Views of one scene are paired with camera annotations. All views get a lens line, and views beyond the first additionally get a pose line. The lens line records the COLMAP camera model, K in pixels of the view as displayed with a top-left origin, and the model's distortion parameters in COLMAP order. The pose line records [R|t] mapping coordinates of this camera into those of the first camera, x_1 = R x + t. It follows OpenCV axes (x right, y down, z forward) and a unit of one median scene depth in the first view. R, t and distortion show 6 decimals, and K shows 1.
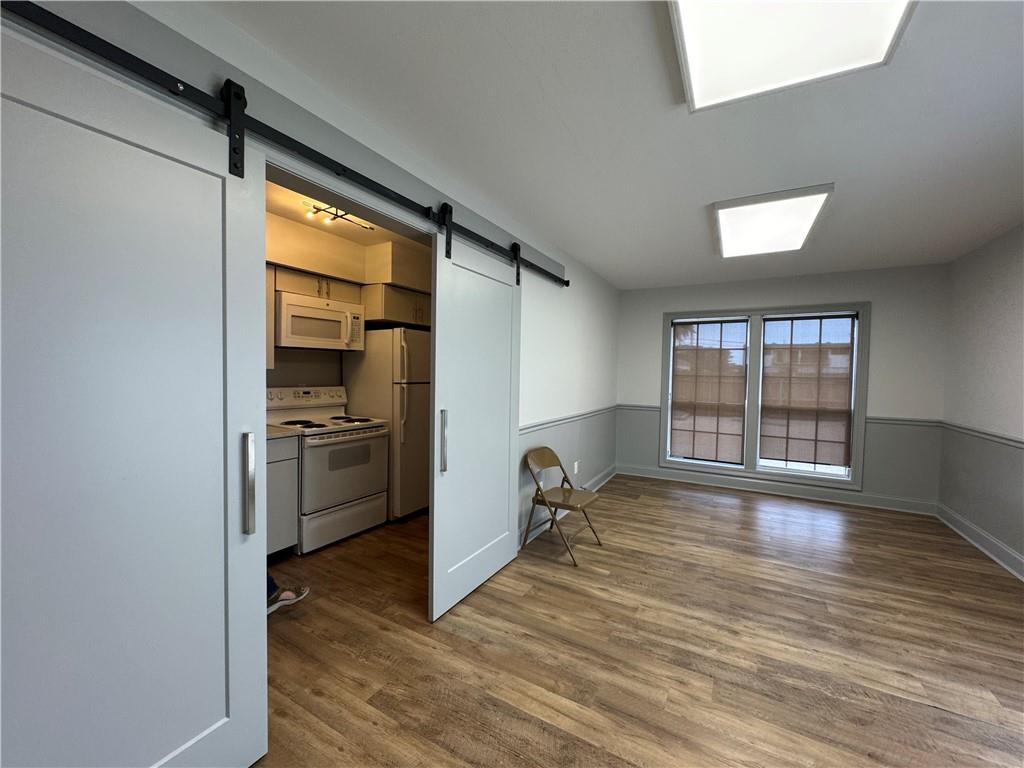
lens RADIAL K [[412.4, 0, 511.7], [0, 412.4, 382.6], [0, 0, 1]] dist [0.002062, -0.000043]
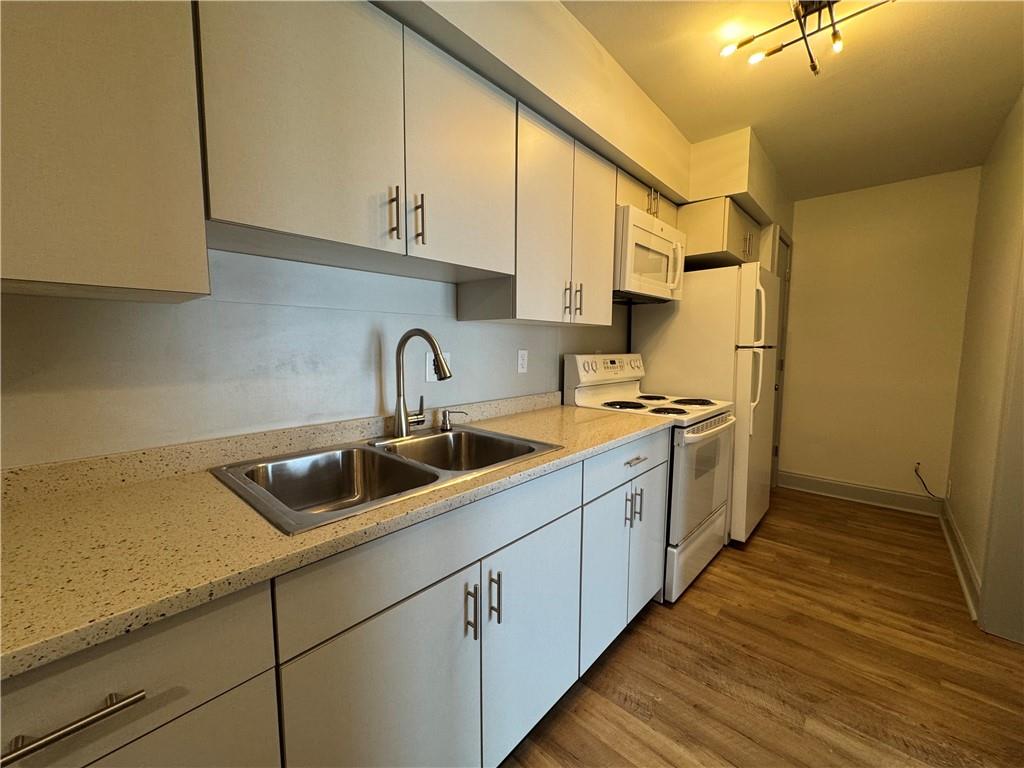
lens RADIAL K [[411.0, 0, 512.0], [0, 411.0, 384.0], [0, 0, 1]] dist [-0.002307, -0.000177]
pose [[0.978090, 0.006244, -0.208089, -0.162603], [0.007564, 0.997824, 0.065493, 0.004521], [0.208045, -0.065632, 0.975915, 0.084586]]
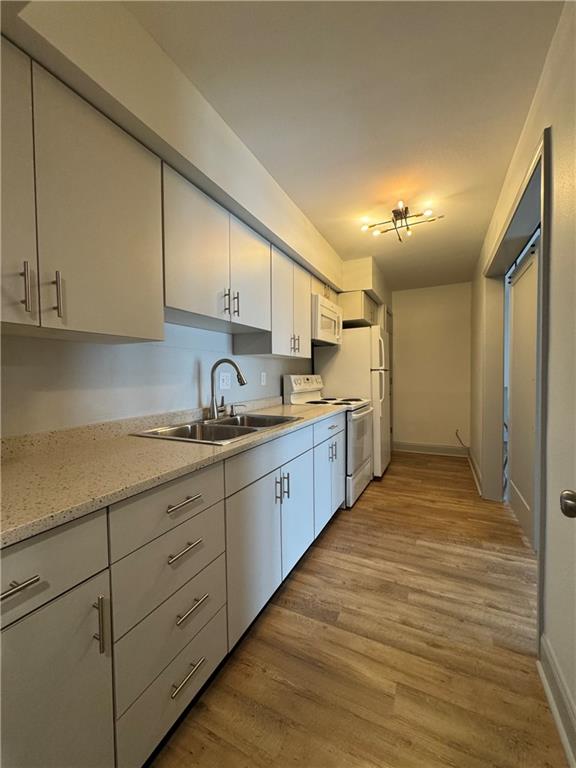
lens RADIAL K [[309.3, 0, 290.1], [0, 309.3, 384.2], [0, 0, 1]] dist [0.002062, -0.000043]
pose [[0.997150, -0.029640, 0.069384, -0.192410], [0.029317, 0.999554, 0.005675, 0.010018], [-0.069522, -0.003625, 0.997574, 0.025274]]
